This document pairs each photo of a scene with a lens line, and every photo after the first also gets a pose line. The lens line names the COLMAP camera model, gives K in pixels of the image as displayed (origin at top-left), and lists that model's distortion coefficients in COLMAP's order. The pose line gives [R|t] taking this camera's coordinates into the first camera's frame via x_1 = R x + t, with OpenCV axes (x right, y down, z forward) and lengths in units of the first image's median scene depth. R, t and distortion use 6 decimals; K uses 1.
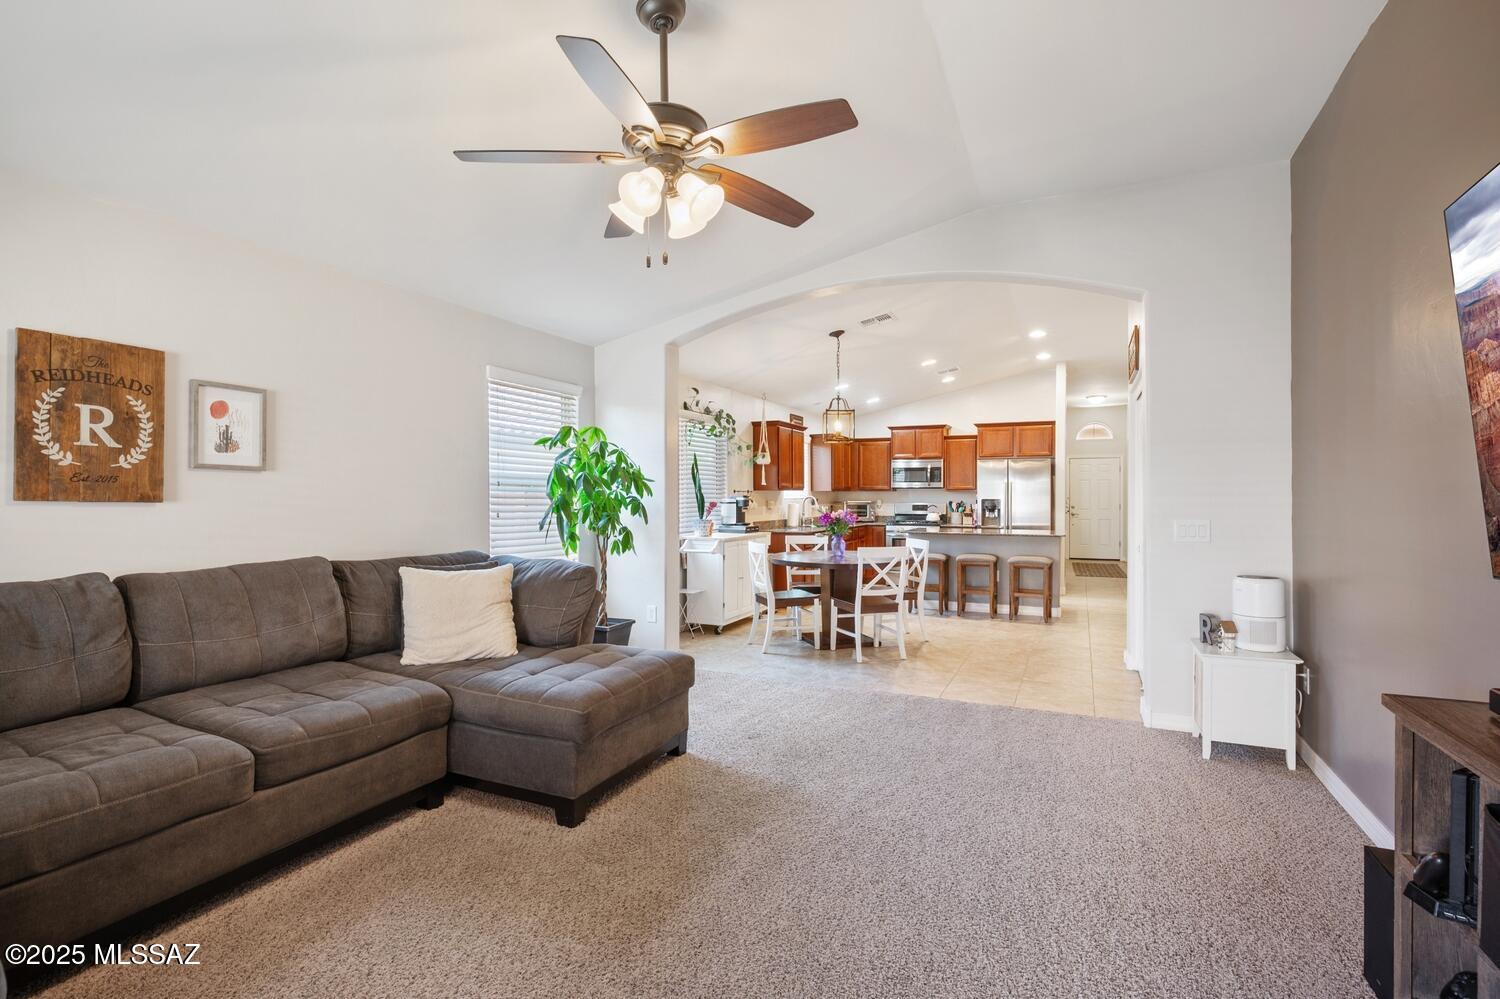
lens RADIAL K [[724.9, 0, 746.4], [0, 724.9, 496.4], [0, 0, 1]] dist [-0.003484, 0.004629]
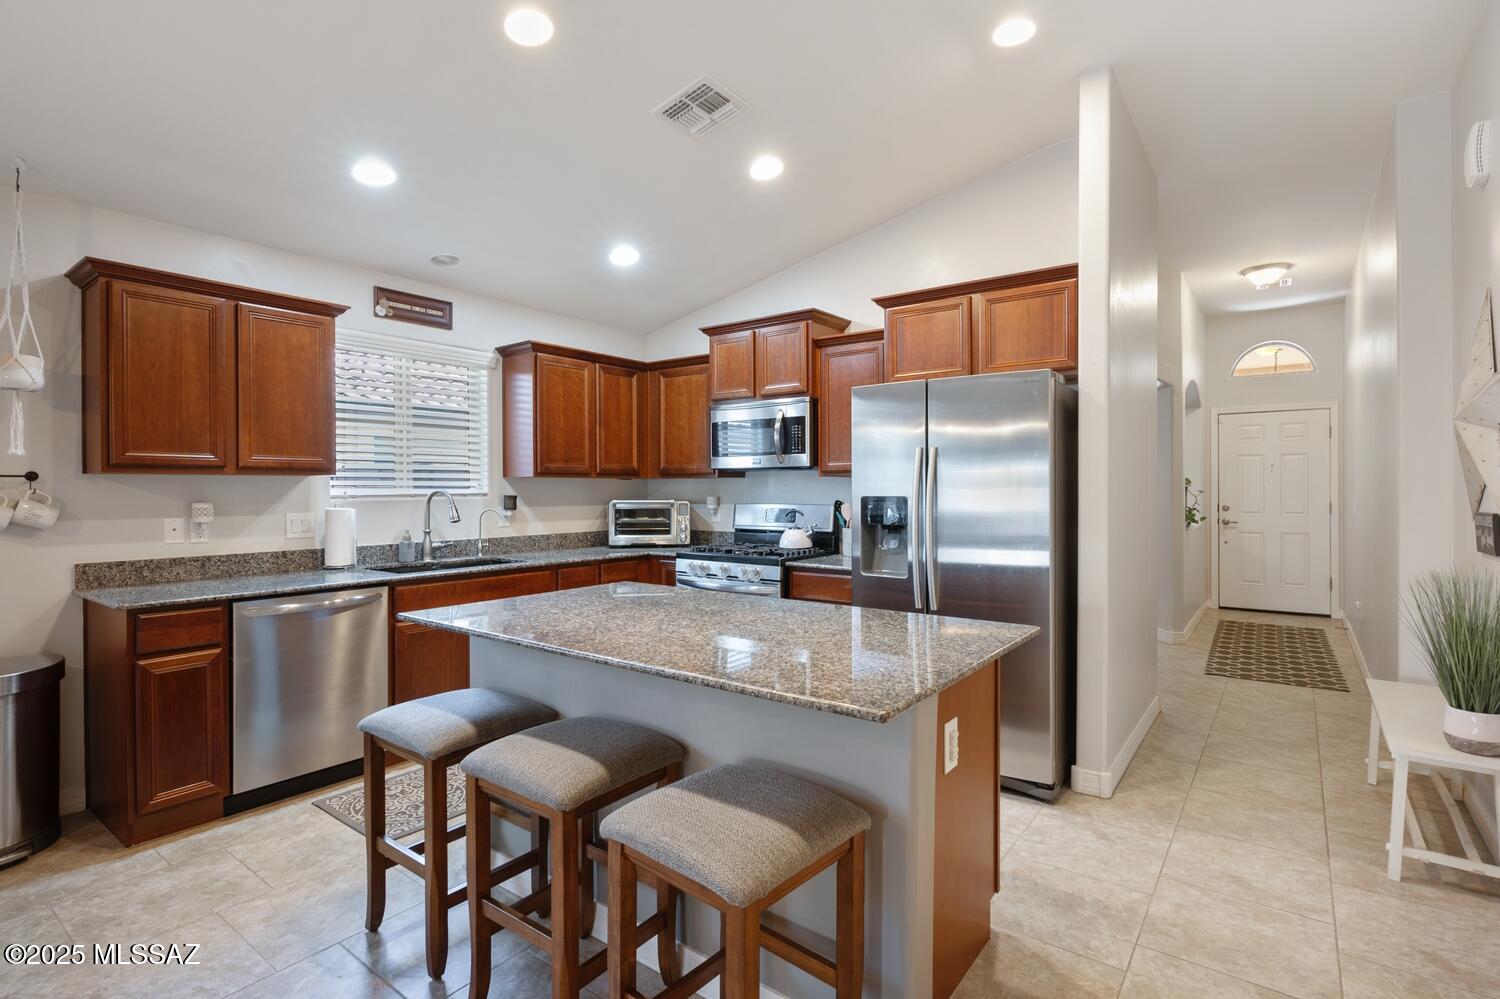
lens RADIAL K [[724.9, 0, 748.4], [0, 724.9, 489.1], [0, 0, 1]] dist [-0.003484, 0.004629]
pose [[0.977363, -0.002678, -0.211552, 0.323450], [0.002890, 0.999996, 0.000690, -0.000151], [0.211549, -0.001286, 0.977366, 0.600546]]
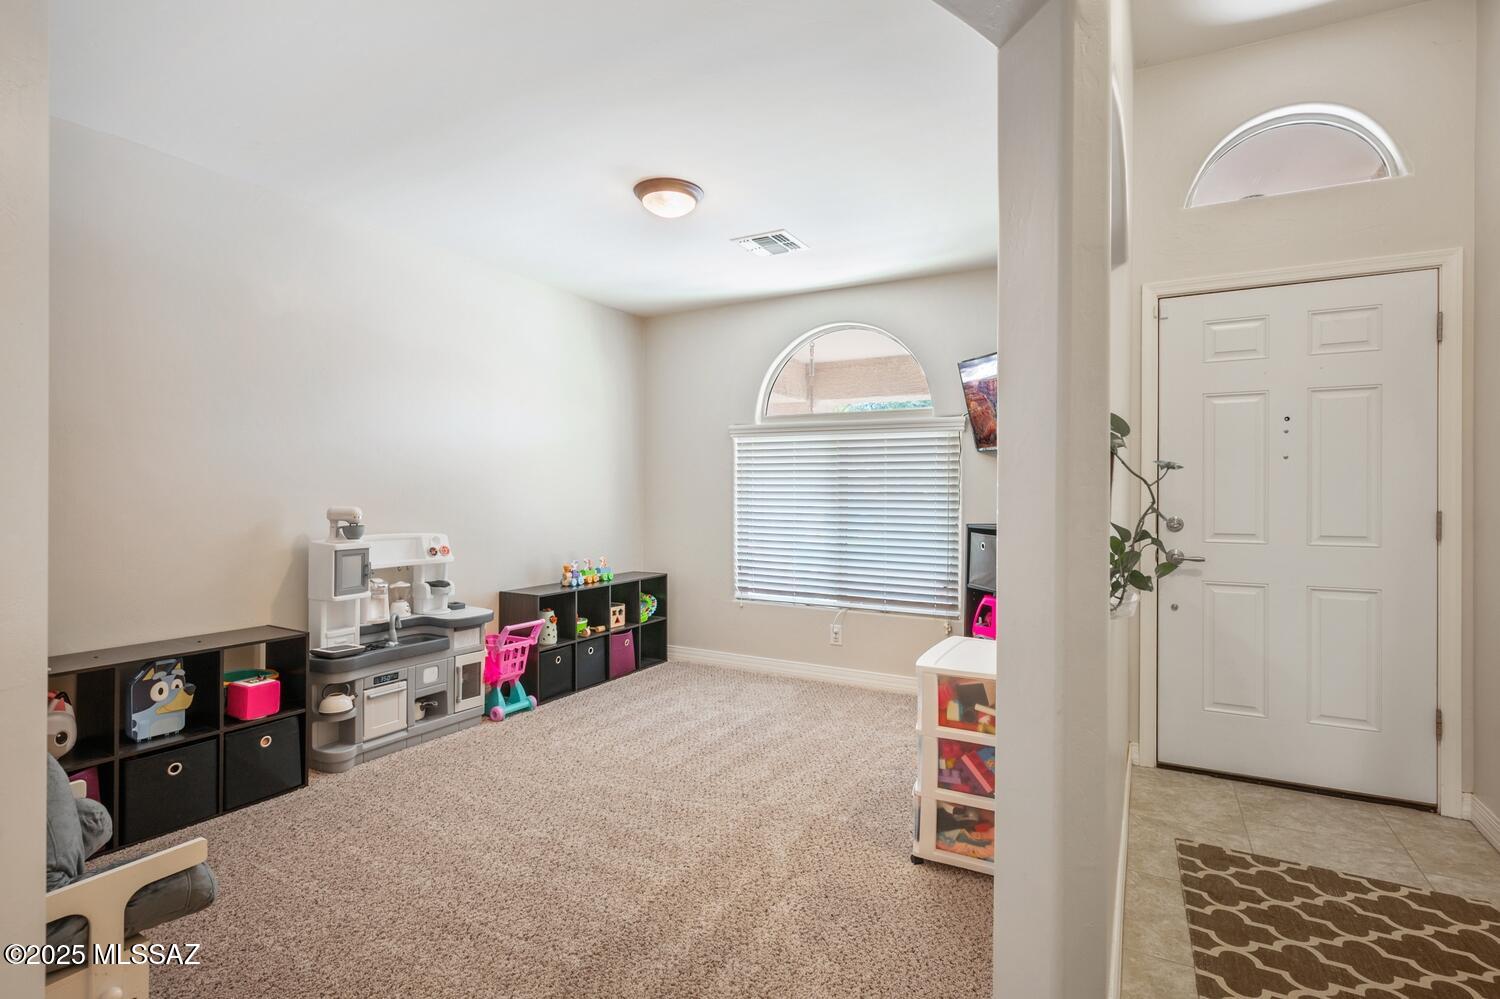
lens RADIAL K [[724.9, 0, 751.0], [0, 724.9, 496.3], [0, 0, 1]] dist [-0.003484, 0.004629]
pose [[0.997618, 0.006408, -0.068685, 0.487960], [-0.006269, 0.999978, 0.002230, 0.010141], [0.068698, -0.001794, 0.997636, 1.114383]]
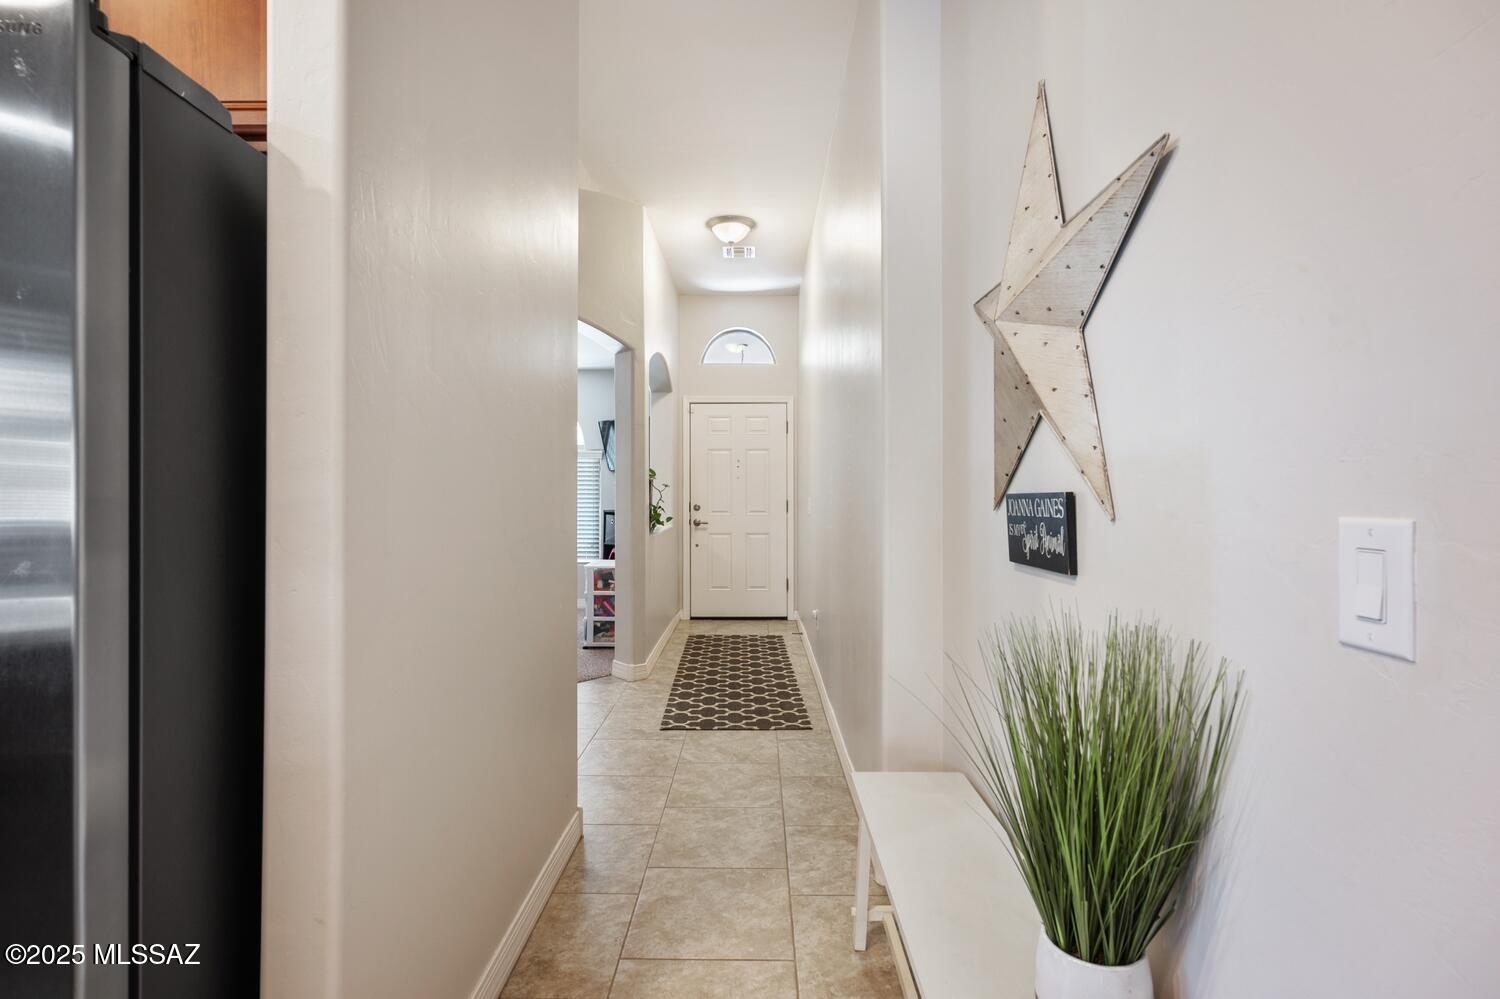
lens RADIAL K [[724.9, 0, 753.3], [0, 724.9, 496.8], [0, 0, 1]] dist [-0.003484, 0.004629]
pose [[0.909952, -0.002379, 0.414707, 0.414805], [0.001148, 0.999994, 0.003217, 0.009262], [-0.414712, -0.002452, 0.909949, 0.799441]]
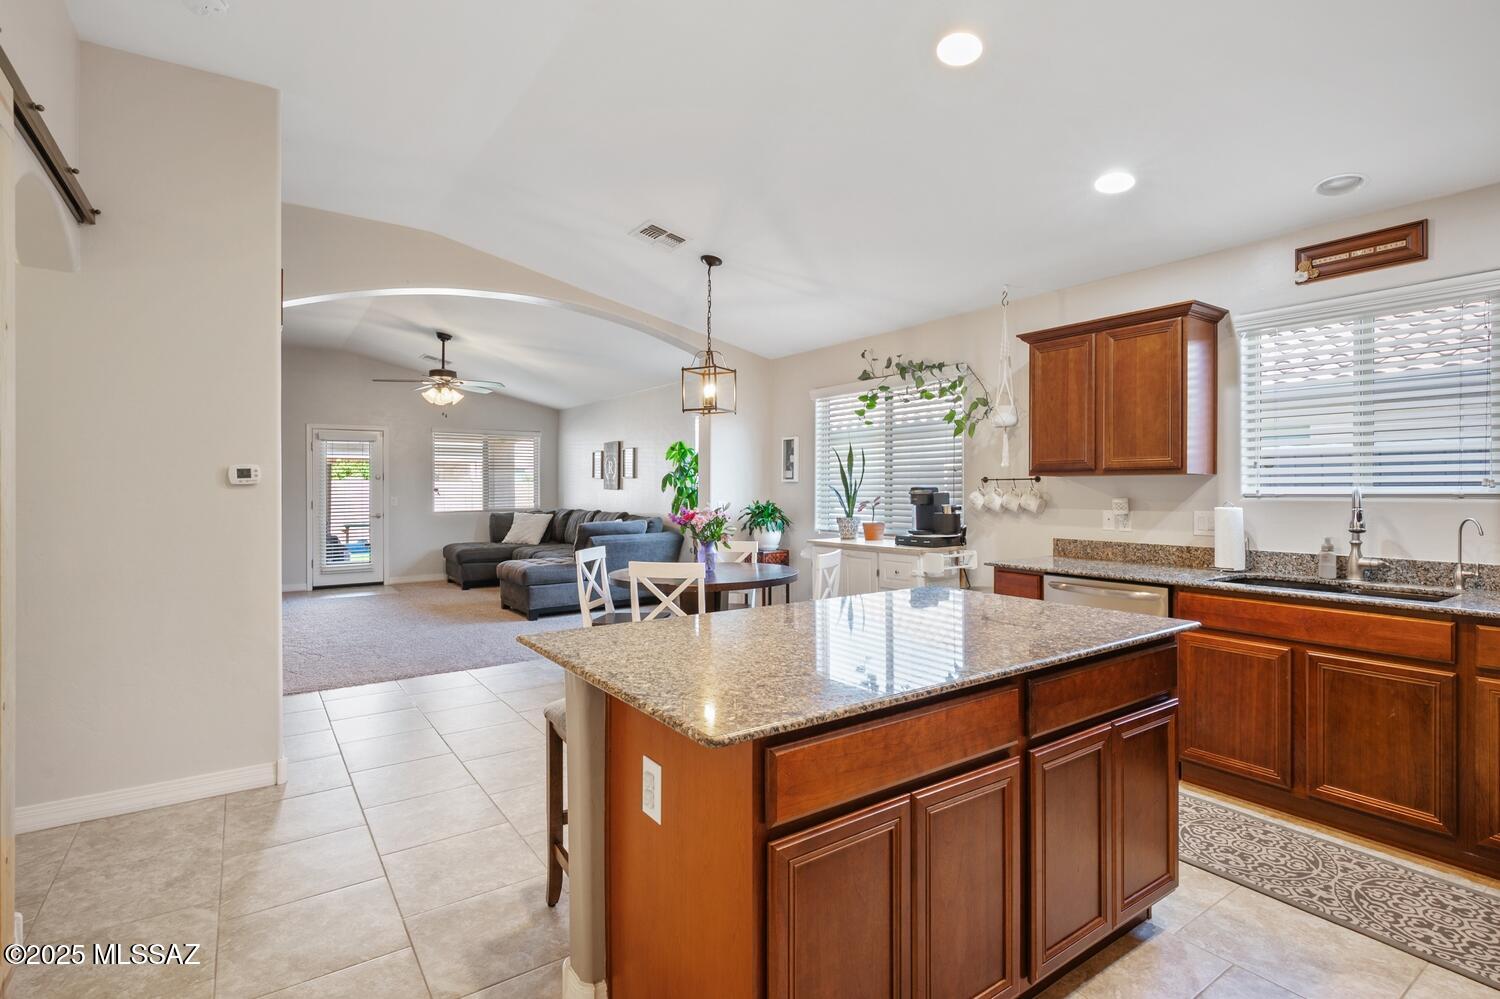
lens RADIAL K [[724.9, 0, 743.8], [0, 724.9, 489.1], [0, 0, 1]] dist [-0.003484, 0.004629]
pose [[-0.507921, 0.001794, -0.861402, 0.454830], [0.000853, 0.999998, 0.001580, -0.000352], [0.861403, 0.000068, -0.507921, 0.877154]]
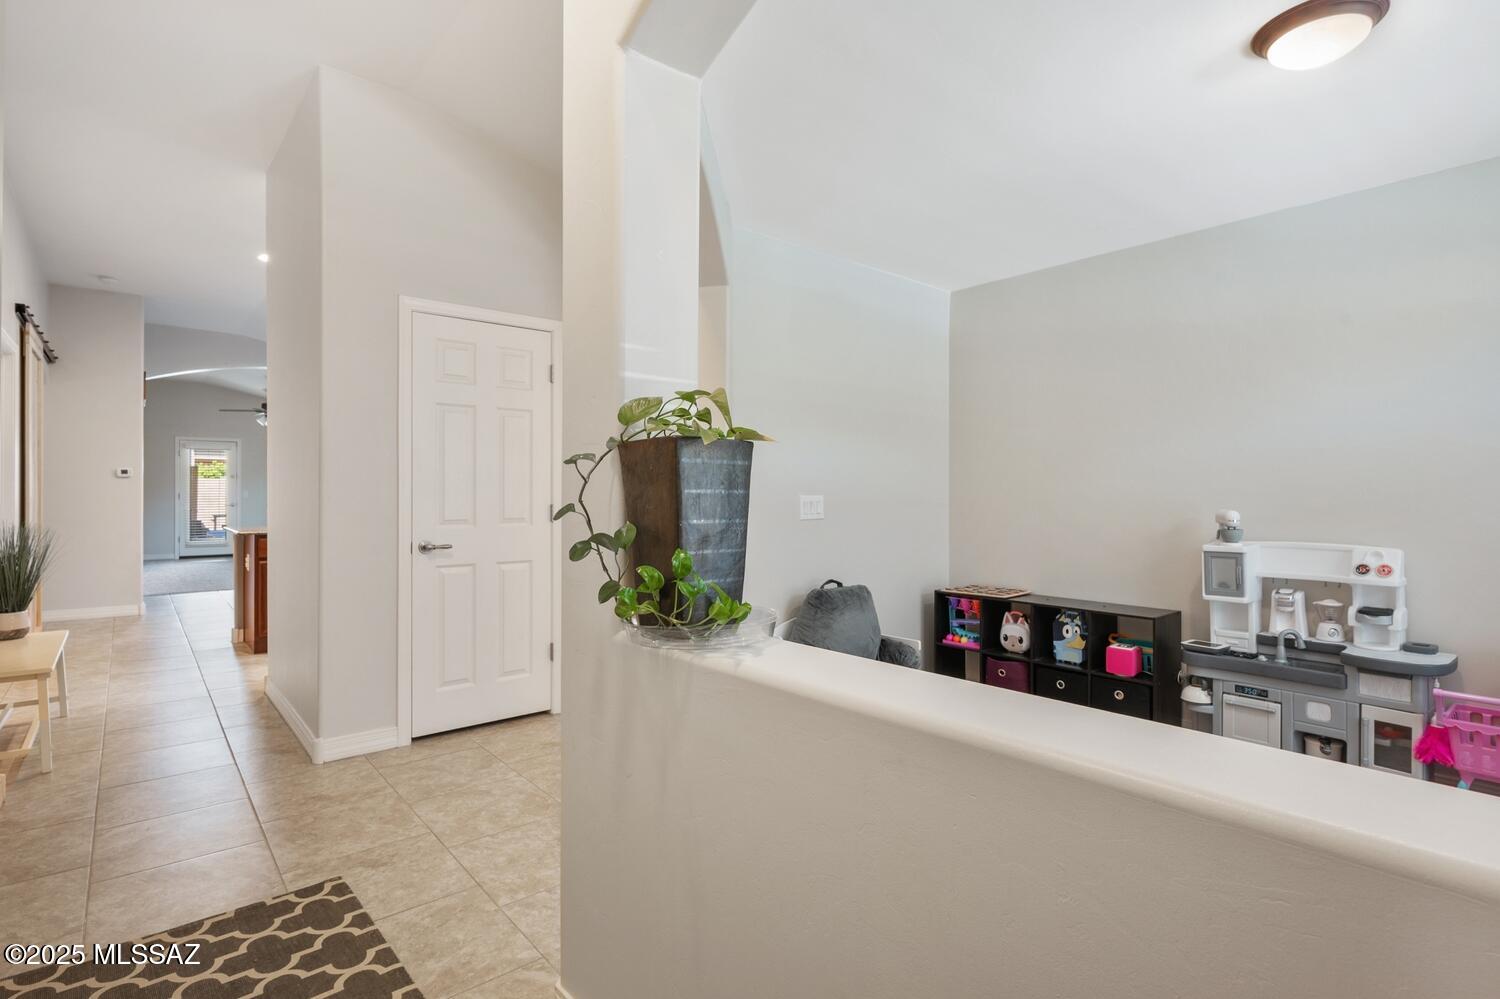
lens RADIAL K [[724.9, 0, 719.2], [0, 724.9, 500.9], [0, 0, 1]] dist [-0.003484, 0.004629]
pose [[-0.438243, 0.005435, -0.898840, 0.665340], [-0.006092, 0.999941, 0.009017, 0.010890], [0.898836, 0.009427, -0.438184, 1.339798]]
